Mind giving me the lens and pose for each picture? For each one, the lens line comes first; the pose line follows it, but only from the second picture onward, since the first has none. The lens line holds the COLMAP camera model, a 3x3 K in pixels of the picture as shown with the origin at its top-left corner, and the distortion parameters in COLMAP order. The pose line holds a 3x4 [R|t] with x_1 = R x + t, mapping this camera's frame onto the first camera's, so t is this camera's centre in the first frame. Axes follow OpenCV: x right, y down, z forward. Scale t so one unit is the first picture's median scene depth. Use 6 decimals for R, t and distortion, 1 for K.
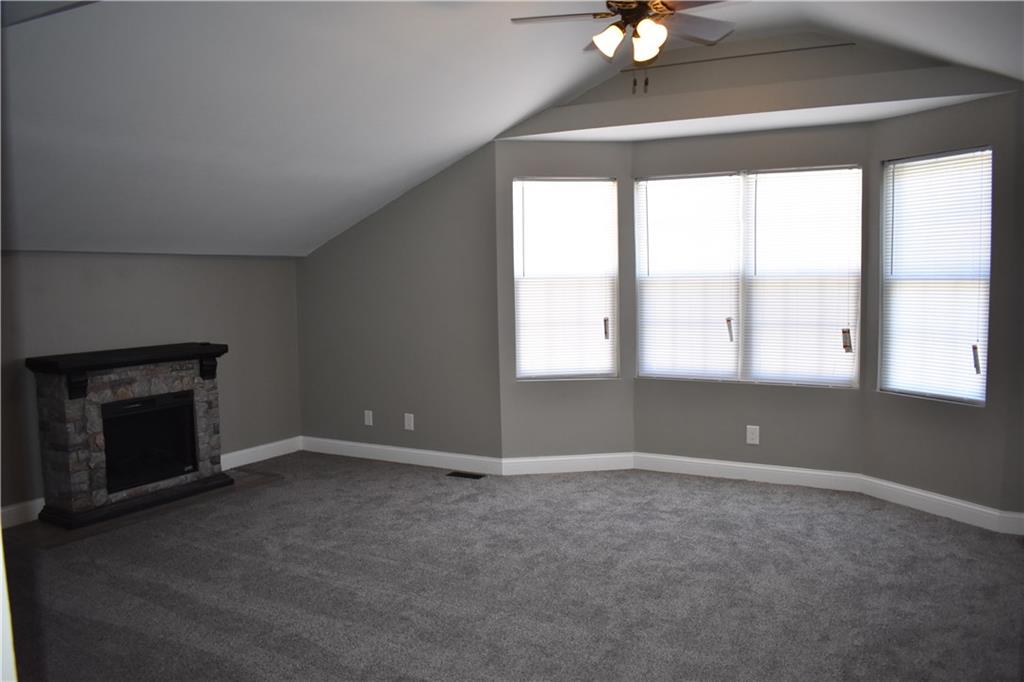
lens RADIAL K [[803.8, 0, 507.0], [0, 803.8, 335.5], [0, 0, 1]] dist [-0.062717, -0.002139]
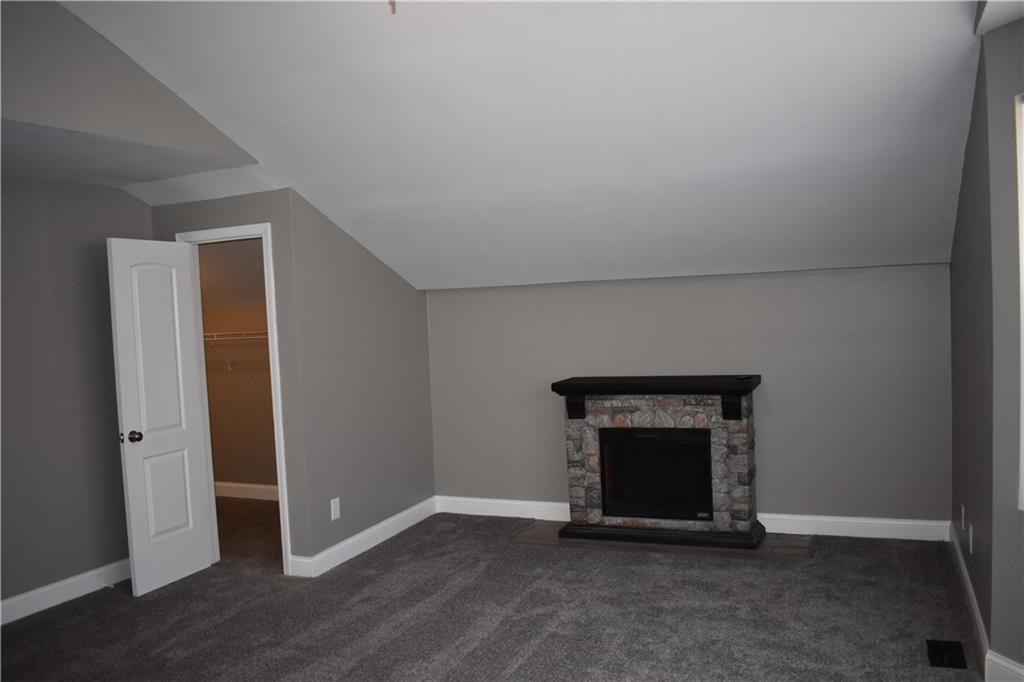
lens RADIAL K [[839.8, 0, 511.3], [0, 839.8, 341.4], [0, 0, 1]] dist [-0.094079, 0.017915]
pose [[0.094724, 0.042712, -0.994587, 0.544173], [-0.027554, 0.998809, 0.040270, -0.065088], [0.995122, 0.023590, 0.095788, 0.748497]]
